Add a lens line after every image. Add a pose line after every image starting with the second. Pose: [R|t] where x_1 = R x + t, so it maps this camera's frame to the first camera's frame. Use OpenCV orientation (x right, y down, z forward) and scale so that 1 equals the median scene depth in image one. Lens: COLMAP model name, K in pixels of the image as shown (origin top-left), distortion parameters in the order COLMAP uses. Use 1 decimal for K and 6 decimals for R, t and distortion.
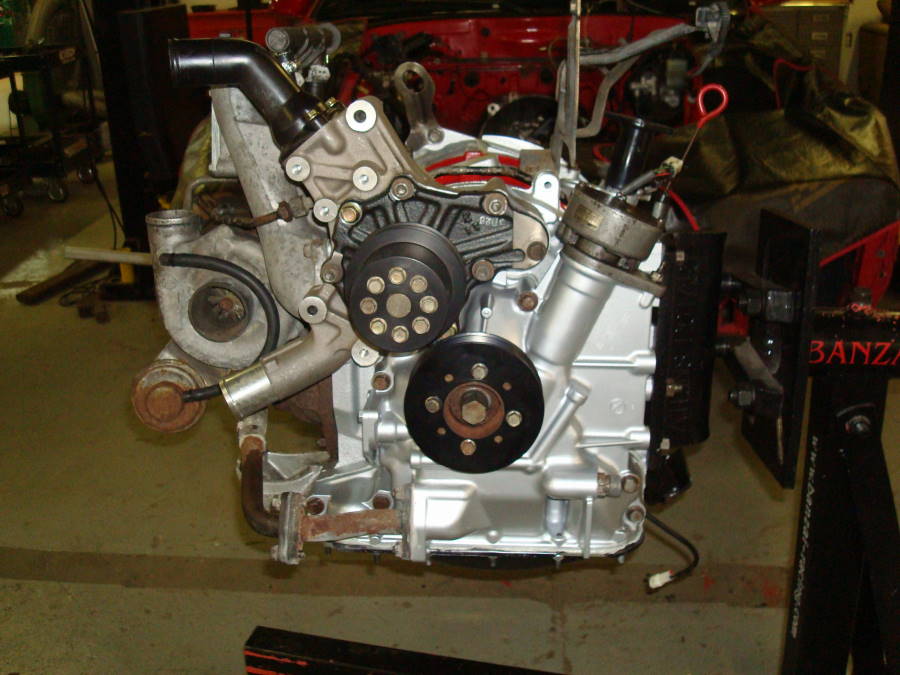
lens RADIAL K [[920.1, 0, 450.0], [0, 920.1, 337.5], [0, 0, 1]] dist [-0.095320, -0.017258]
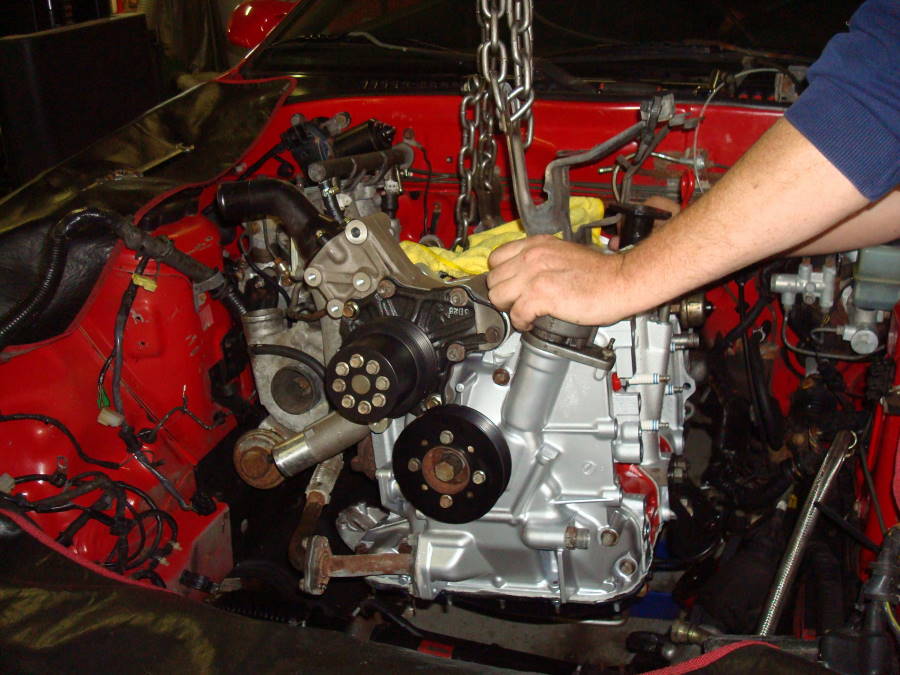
lens RADIAL K [[921.0, 0, 450.0], [0, 921.0, 337.5], [0, 0, 1]] dist [-0.084517, -0.015576]
pose [[0.948760, -0.039762, -0.313486, 0.392218], [0.017081, 0.997054, -0.074771, -0.002561], [0.315536, 0.065586, 0.946644, -0.132368]]
